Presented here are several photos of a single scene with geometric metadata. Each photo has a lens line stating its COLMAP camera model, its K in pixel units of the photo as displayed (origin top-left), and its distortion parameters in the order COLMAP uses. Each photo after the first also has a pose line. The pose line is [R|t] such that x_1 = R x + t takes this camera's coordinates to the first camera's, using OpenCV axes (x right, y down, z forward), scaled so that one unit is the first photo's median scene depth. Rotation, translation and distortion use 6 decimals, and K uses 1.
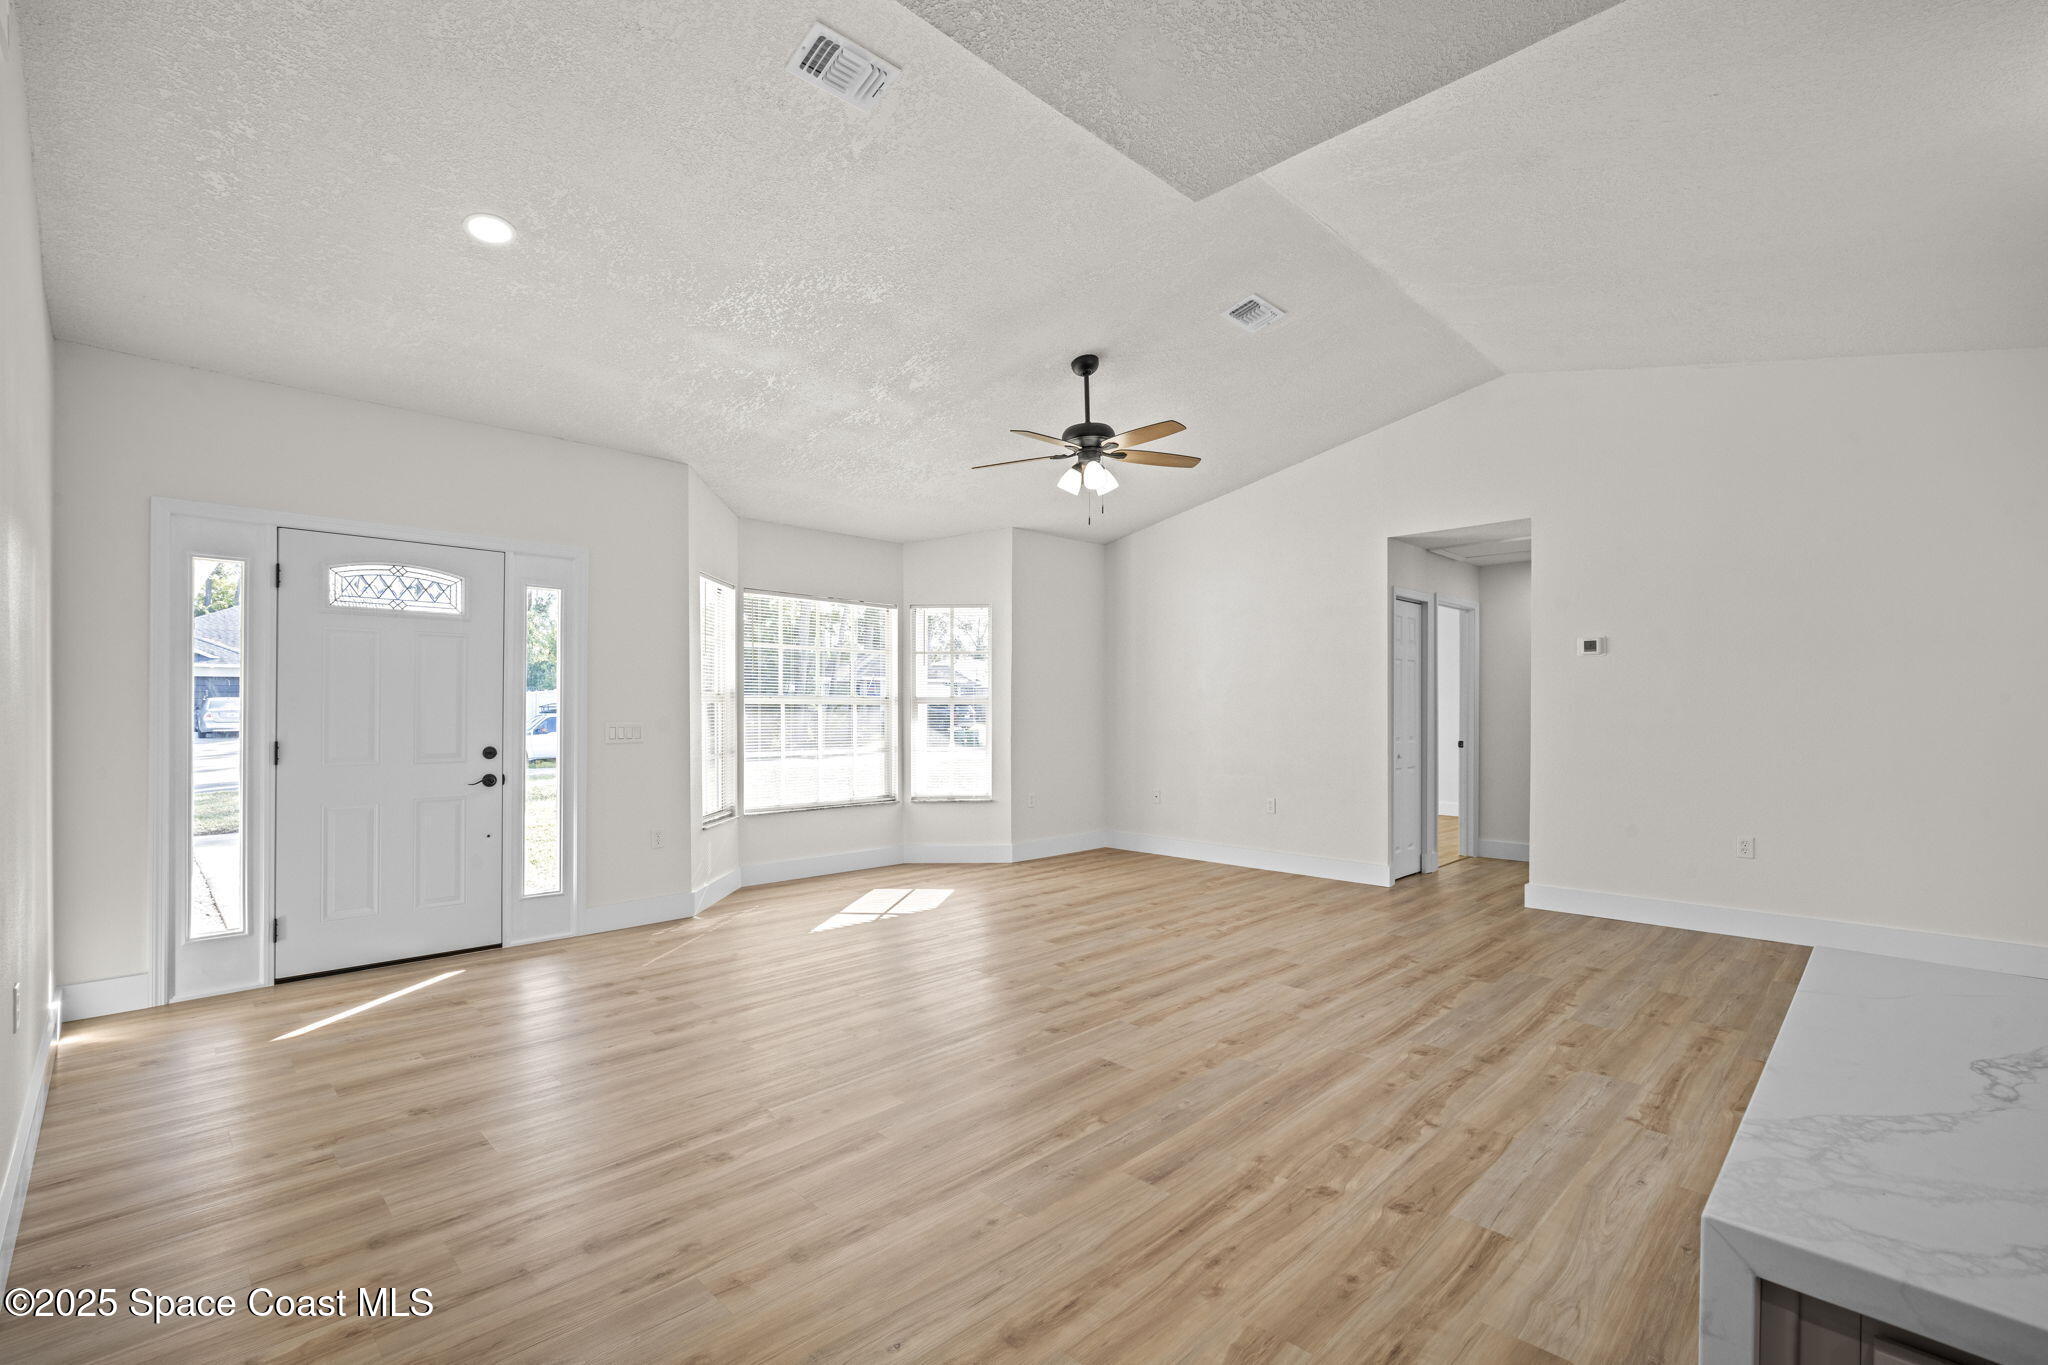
lens RADIAL K [[901.5, 0, 1025.2], [0, 901.5, 704.6], [0, 0, 1]] dist [-0.012846, 0.000618]
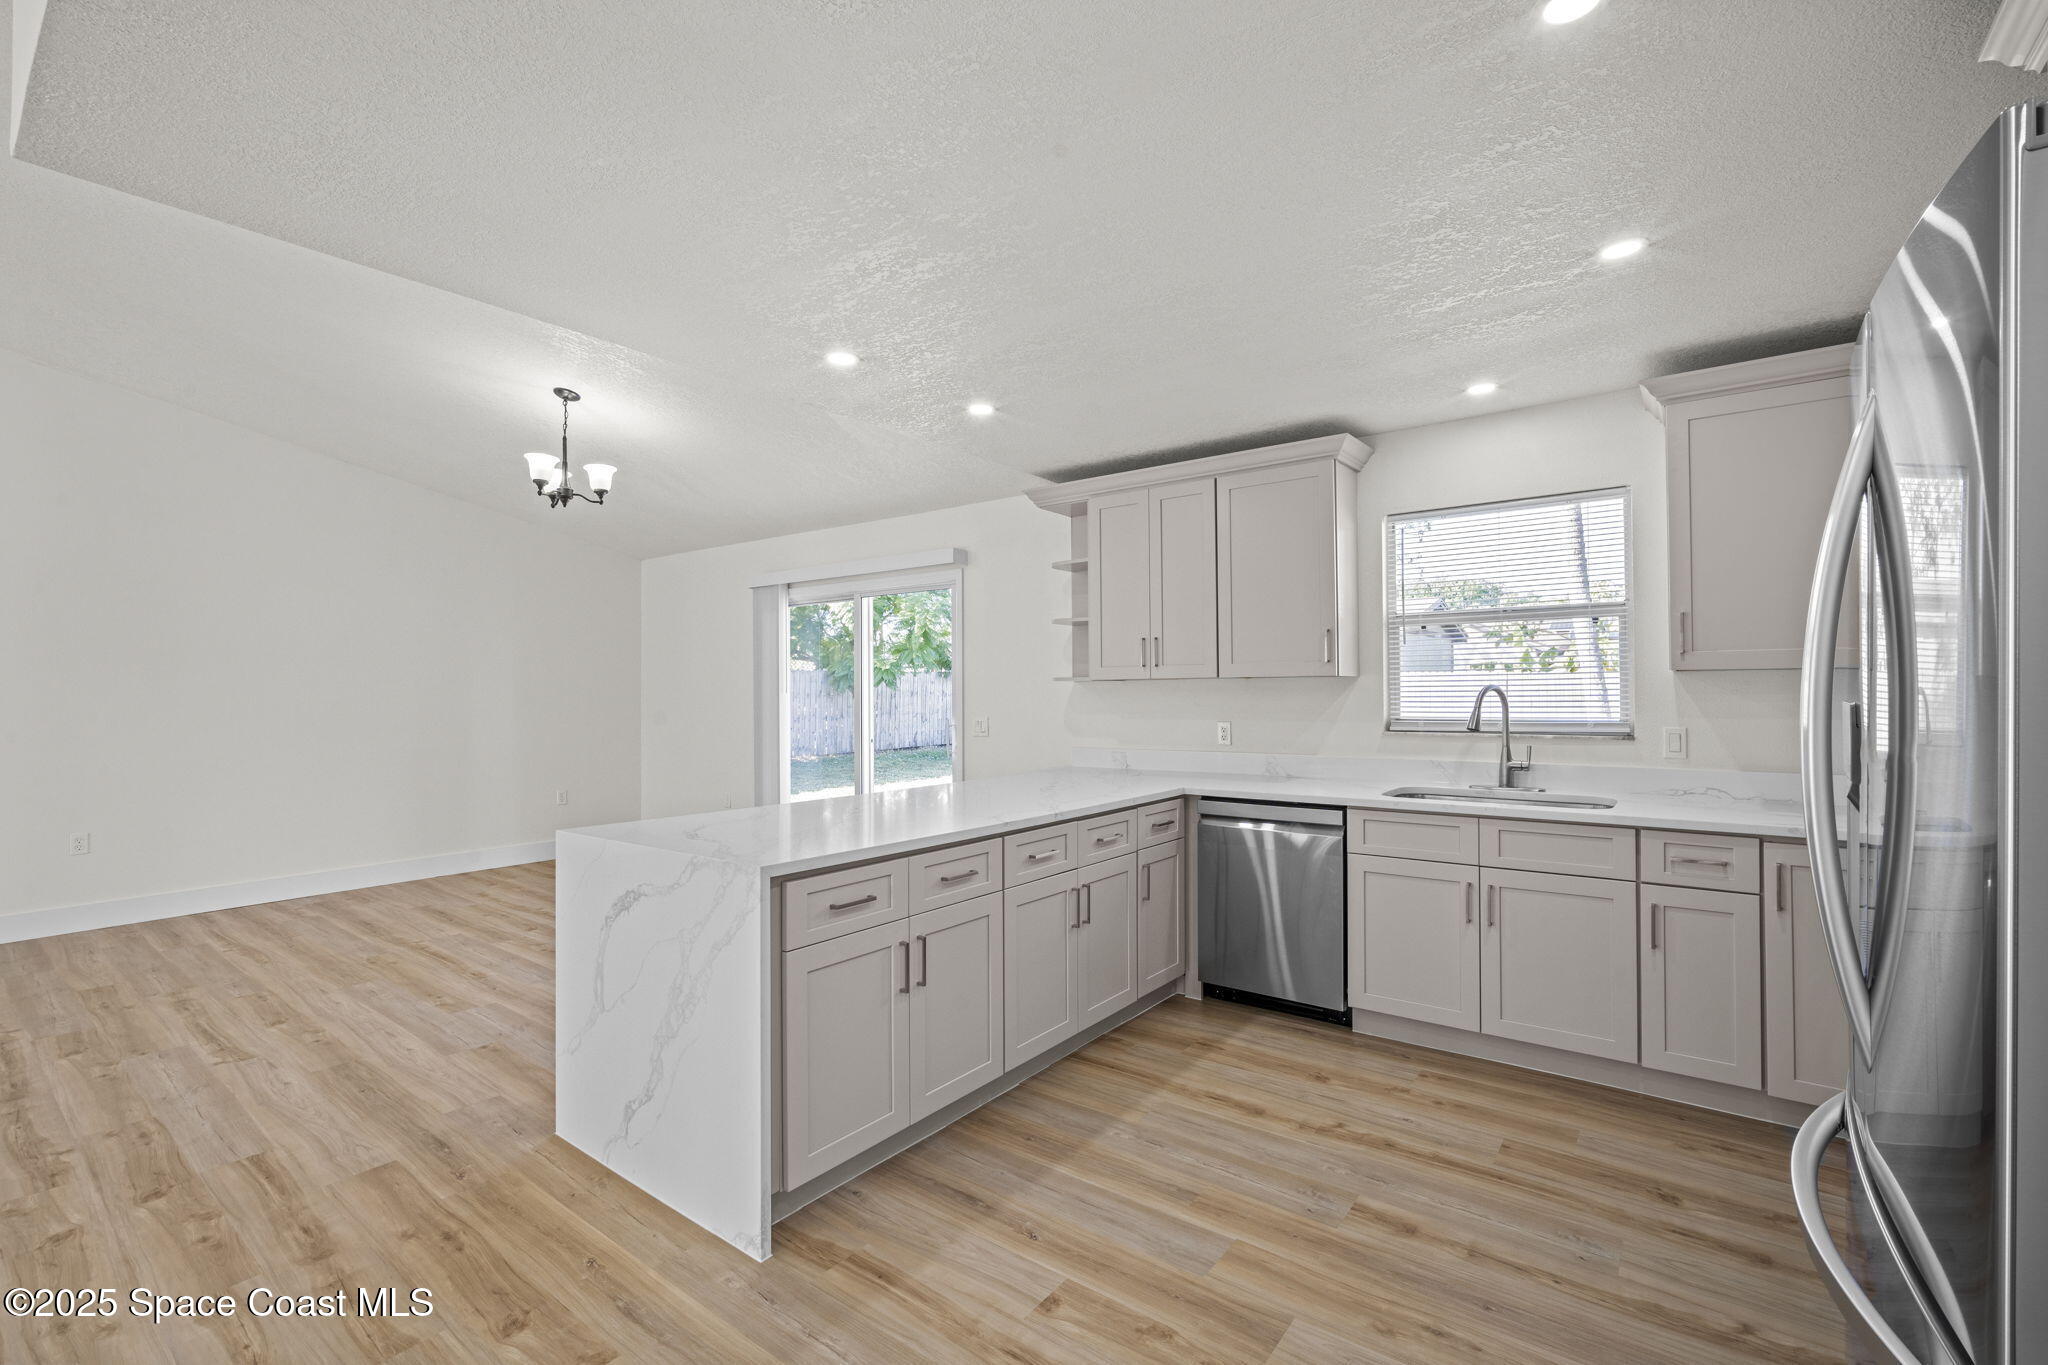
lens RADIAL K [[891.0, 0, 1020.0], [0, 891.0, 689.1], [0, 0, 1]] dist [-0.012254, 0.003611]
pose [[-0.129883, 0.002011, 0.991527, -0.474132], [0.005389, 0.999985, -0.001322, -0.016727], [-0.991515, 0.005172, -0.129892, 0.078835]]
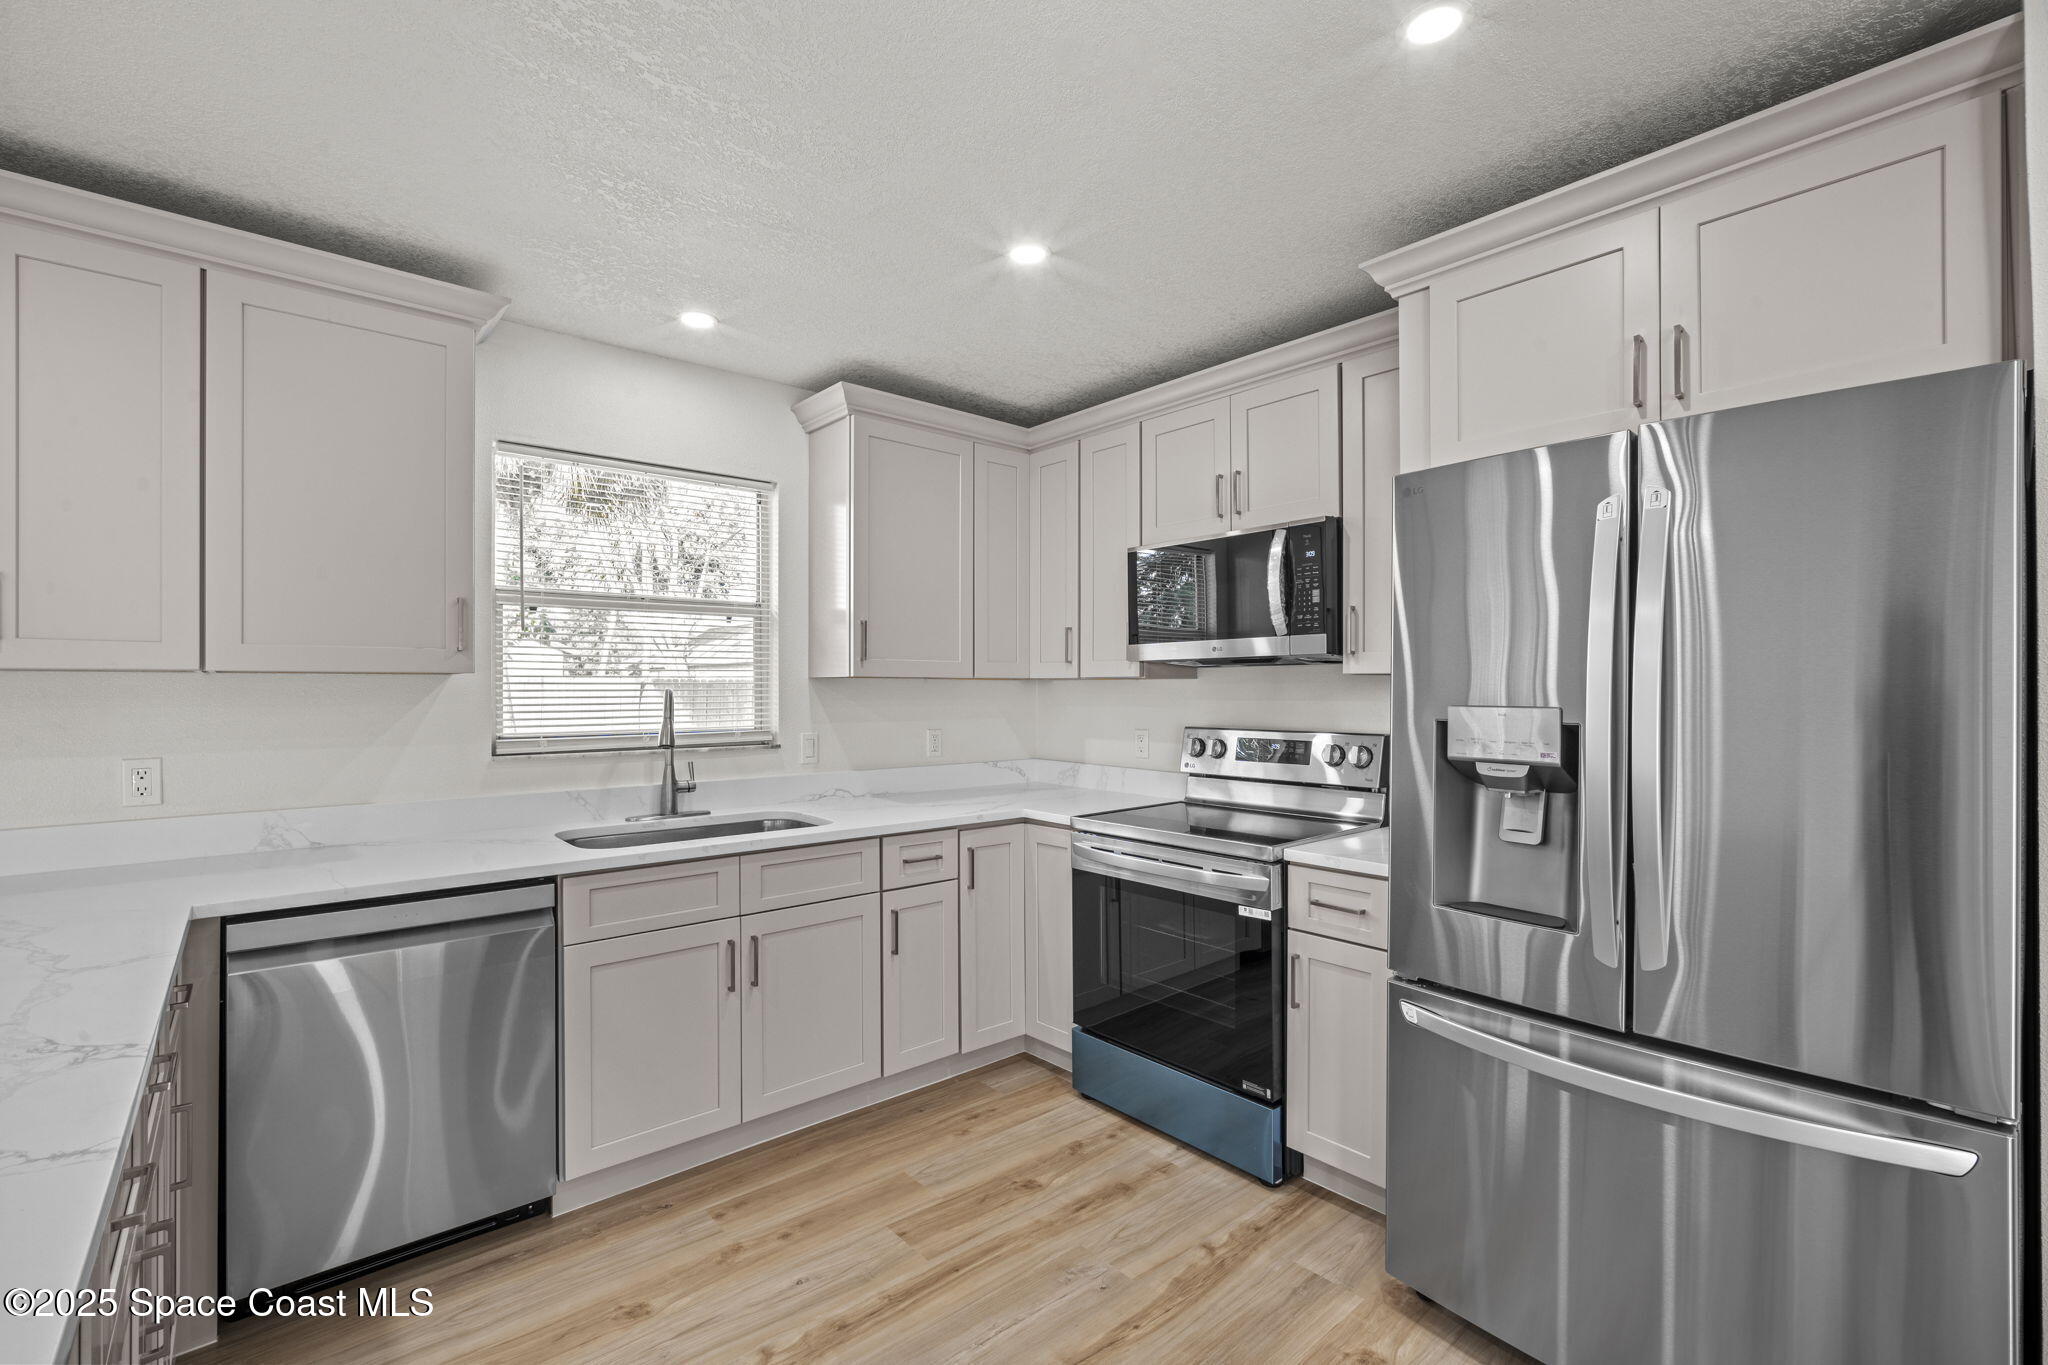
lens RADIAL K [[891.0, 0, 1020.0], [0, 891.0, 689.1], [0, 0, 1]] dist [-0.012254, 0.003611]
pose [[-0.997537, -0.001480, 0.070130, 0.068064], [-0.001790, 0.999989, -0.004366, -0.016710], [-0.070123, -0.004481, -0.997528, 0.202293]]
